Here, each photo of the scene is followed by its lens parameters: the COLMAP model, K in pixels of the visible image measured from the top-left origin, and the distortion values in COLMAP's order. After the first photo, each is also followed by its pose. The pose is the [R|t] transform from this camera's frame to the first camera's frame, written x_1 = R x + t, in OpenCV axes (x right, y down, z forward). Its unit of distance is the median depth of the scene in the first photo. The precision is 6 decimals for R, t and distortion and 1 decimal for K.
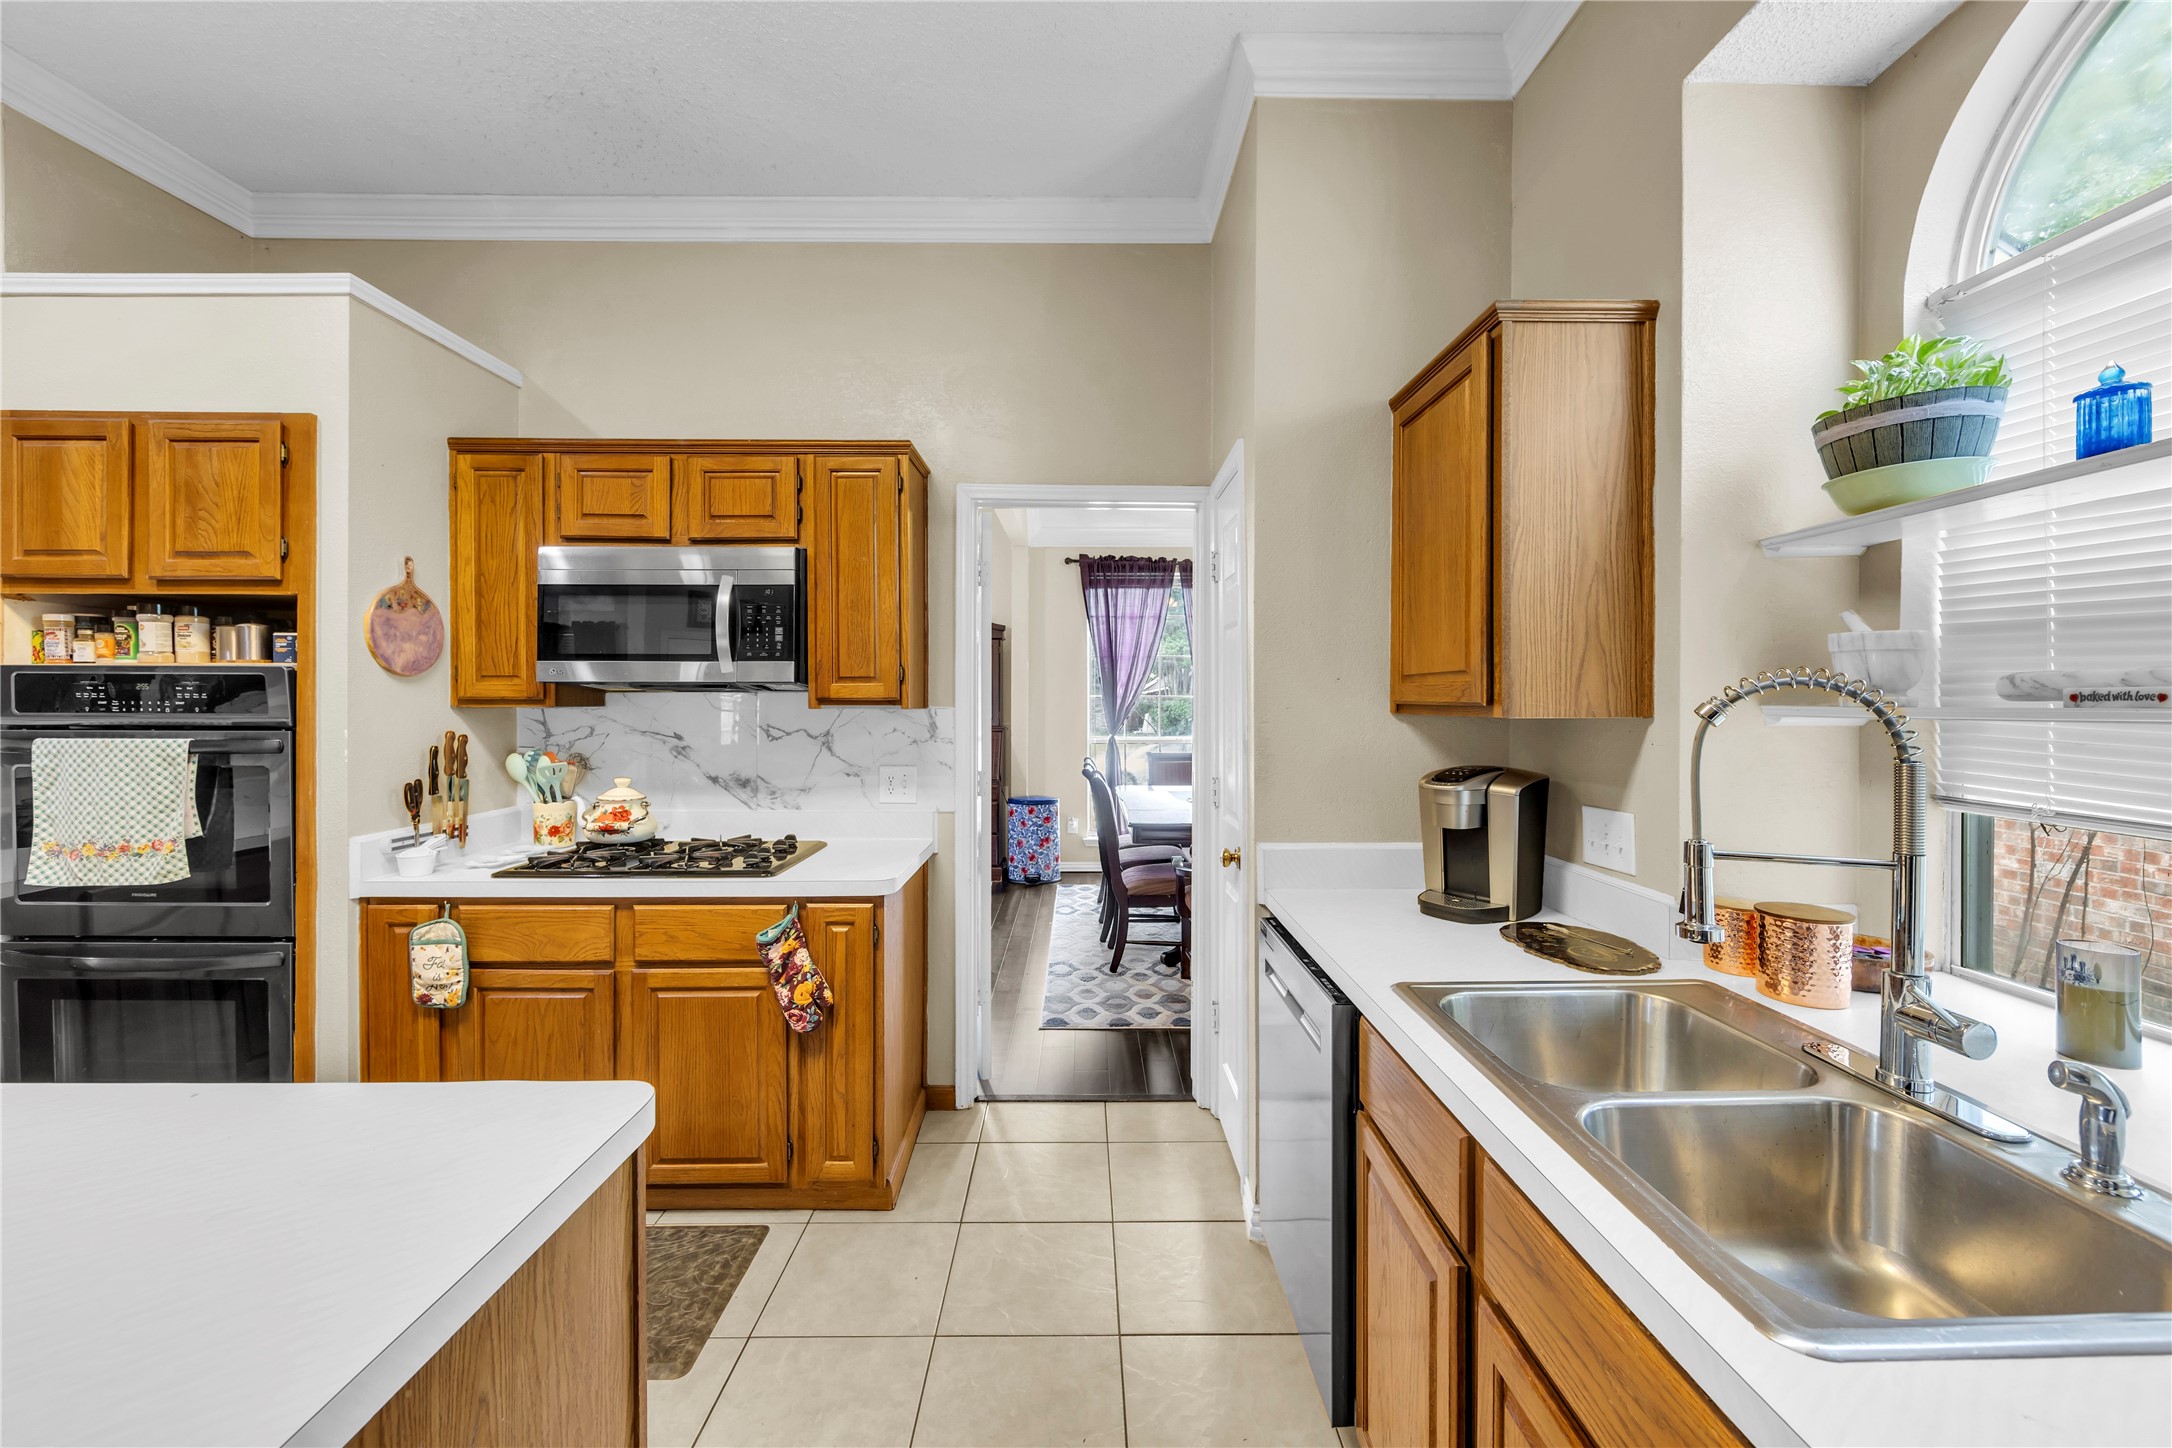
lens RADIAL K [[857.8, 0, 1063.7], [0, 857.8, 710.6], [0, 0, 1]] dist [-0.002669, -0.000755]
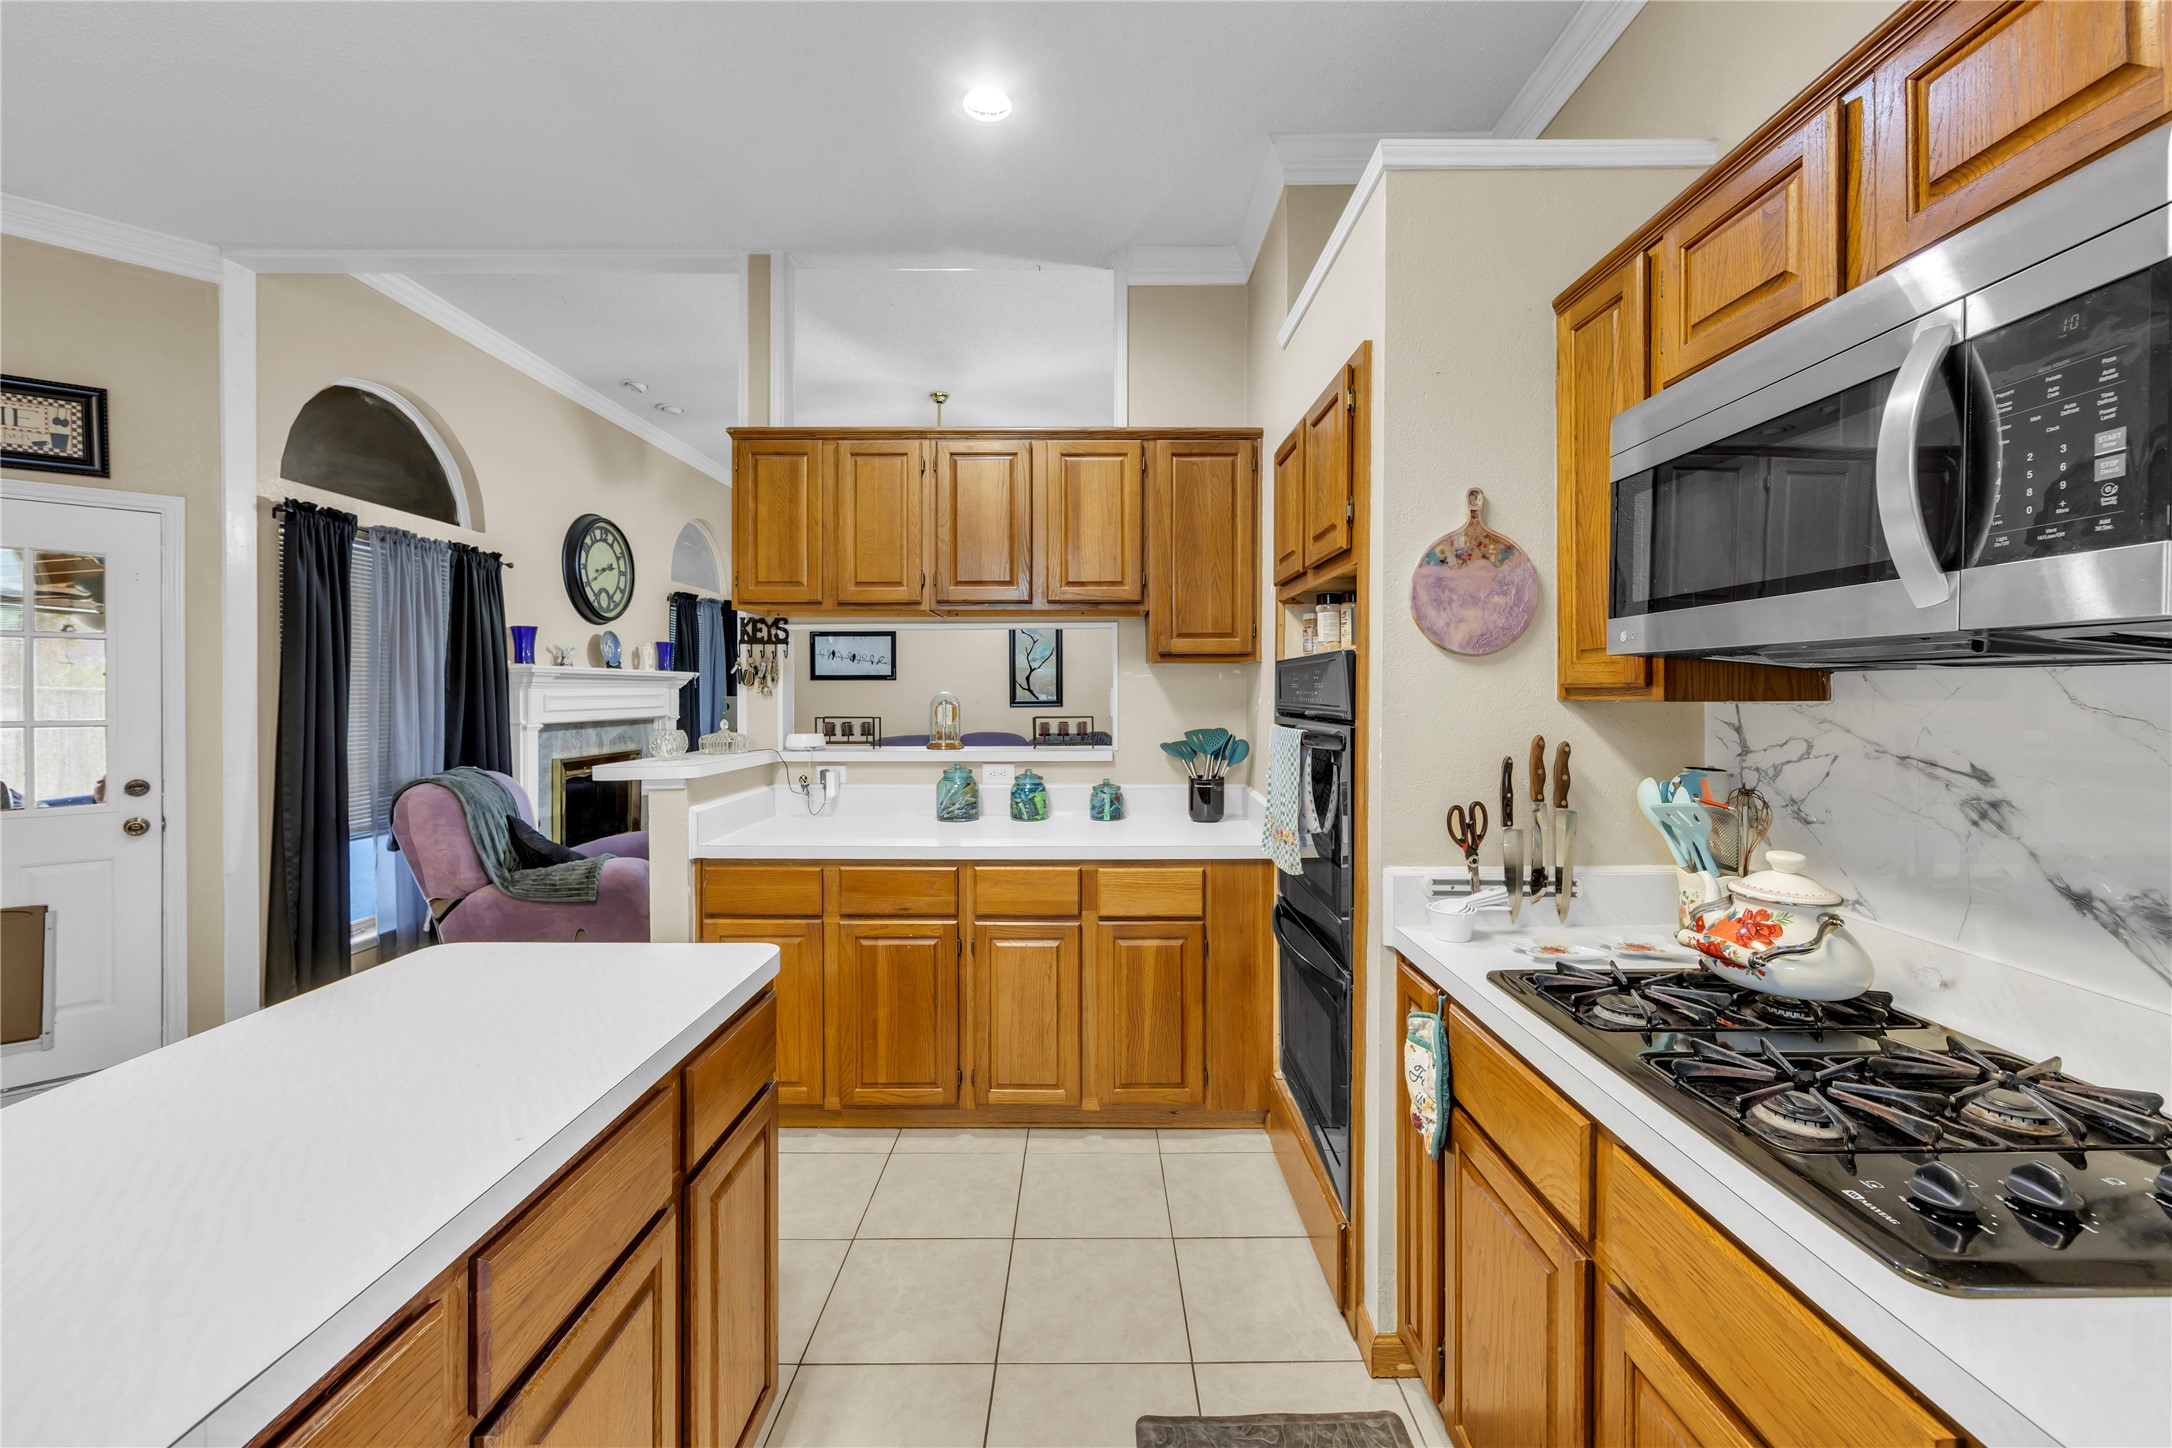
lens RADIAL K [[857.8, 0, 1095.1], [0, 857.8, 694.0], [0, 0, 1]] dist [-0.002669, -0.000755]
pose [[0.006386, 0.002208, -0.999977, -0.052783], [-0.009805, 0.999950, 0.002146, -0.006720], [0.999932, 0.009791, 0.006407, 0.711274]]
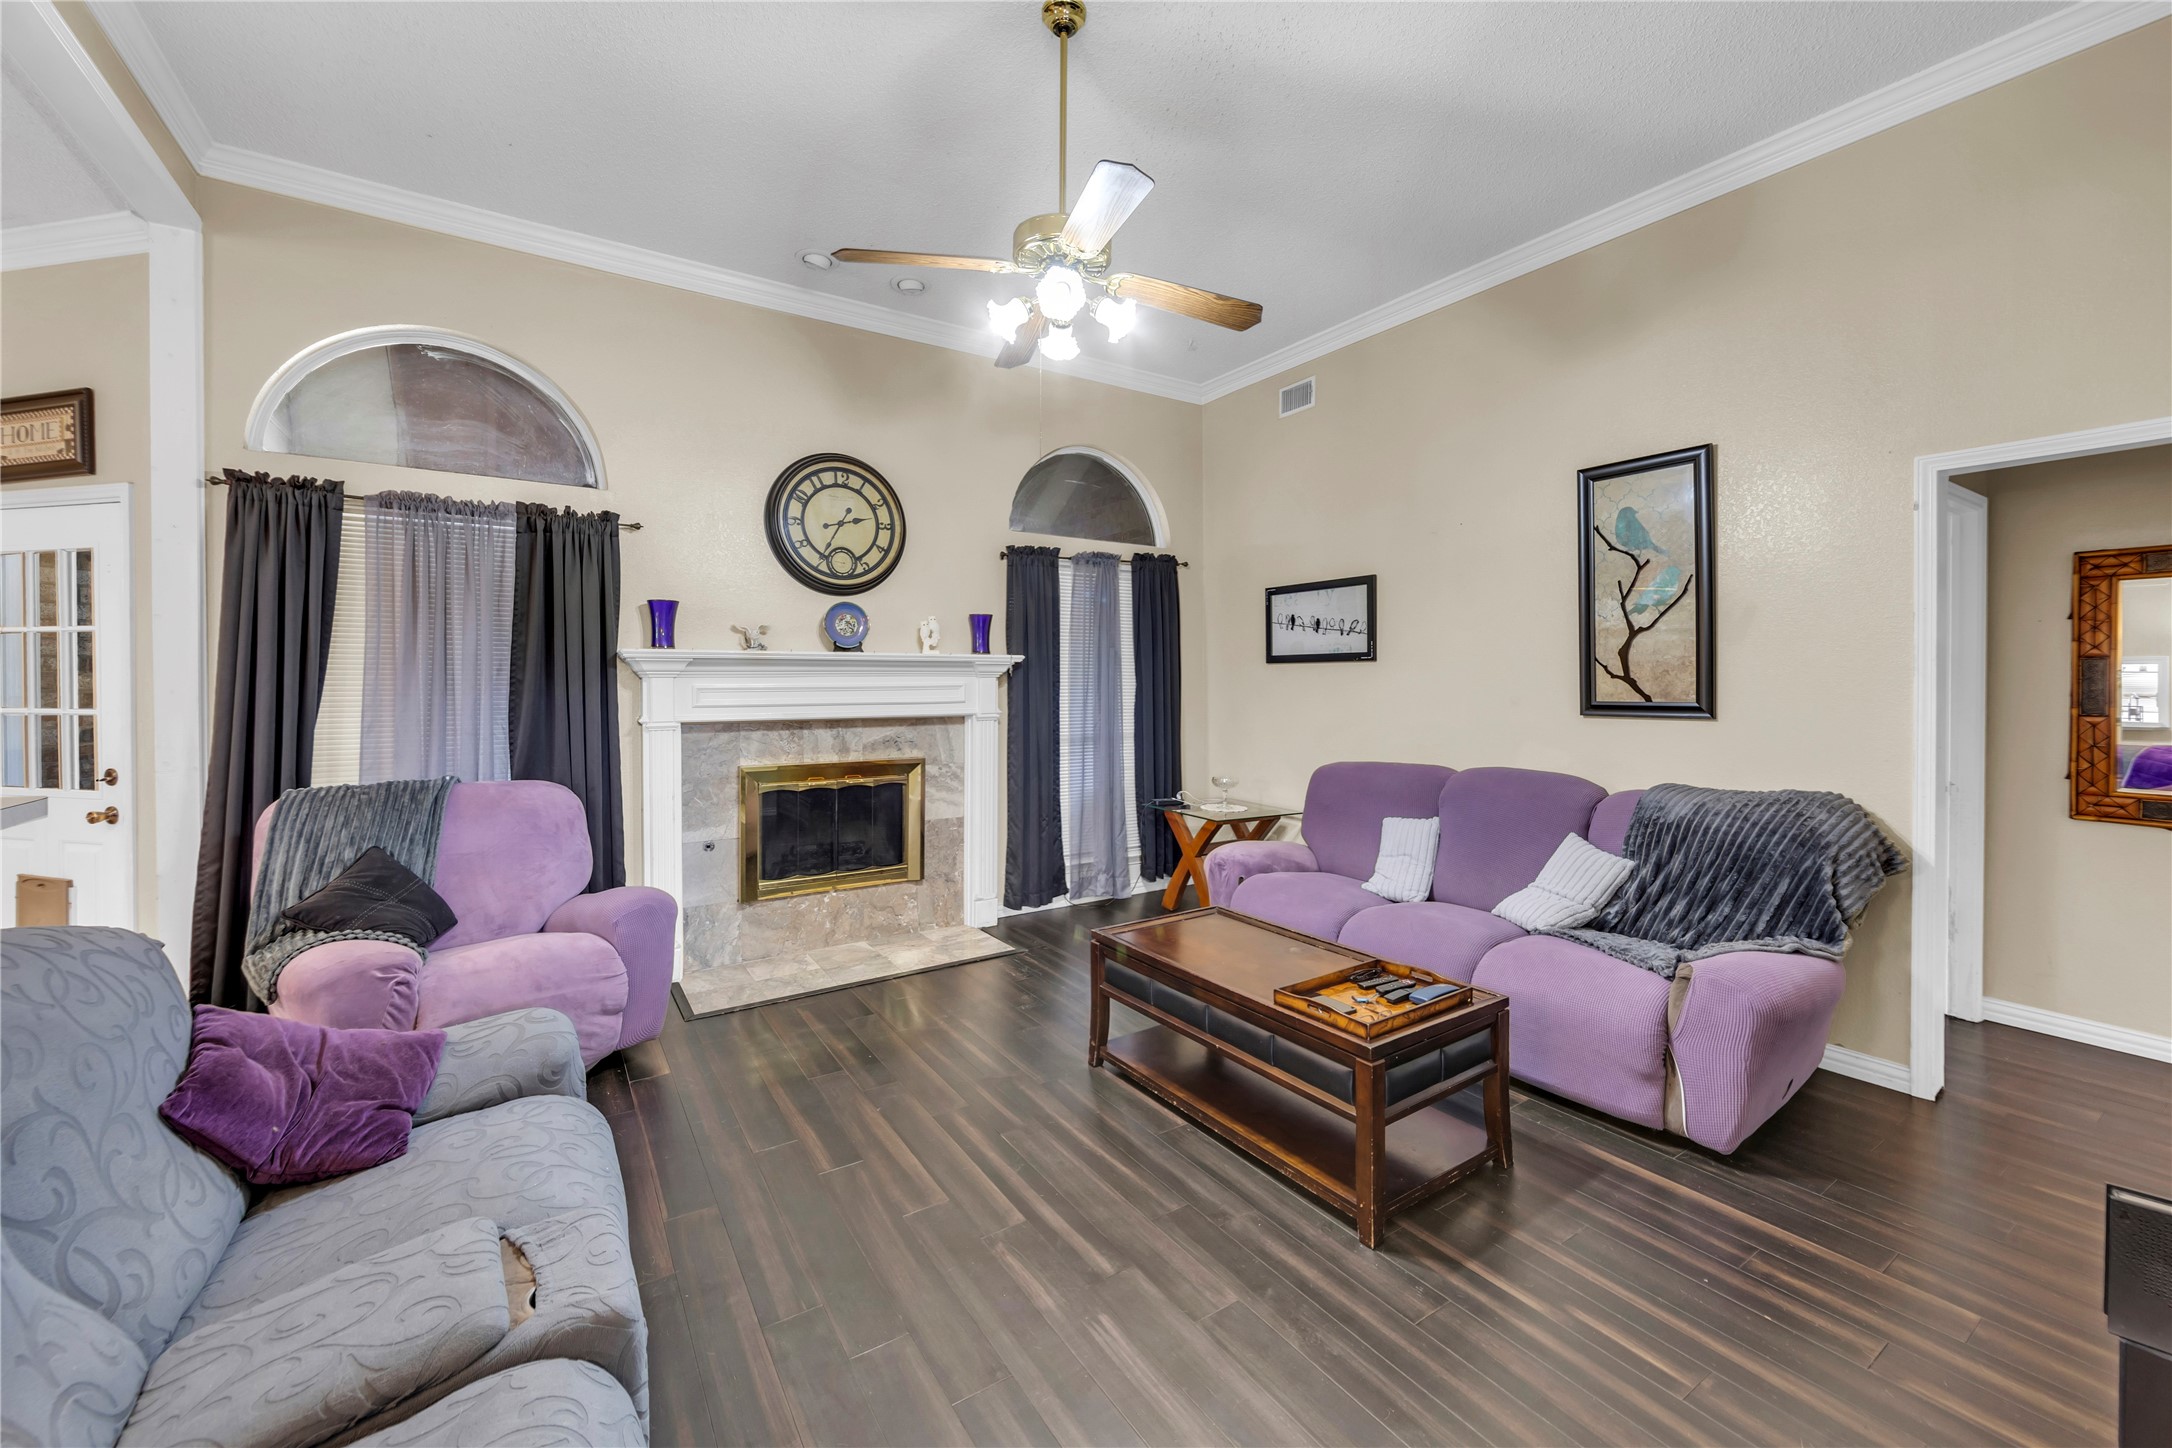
lens RADIAL K [[857.8, 0, 1117.3], [0, 857.8, 682.3], [0, 0, 1]] dist [-0.002669, -0.000755]
pose [[-0.819339, 0.003751, -0.573298, -1.929281], [-0.005002, 0.999894, 0.013691, -0.022615], [0.573288, 0.014085, -0.819233, 1.218125]]
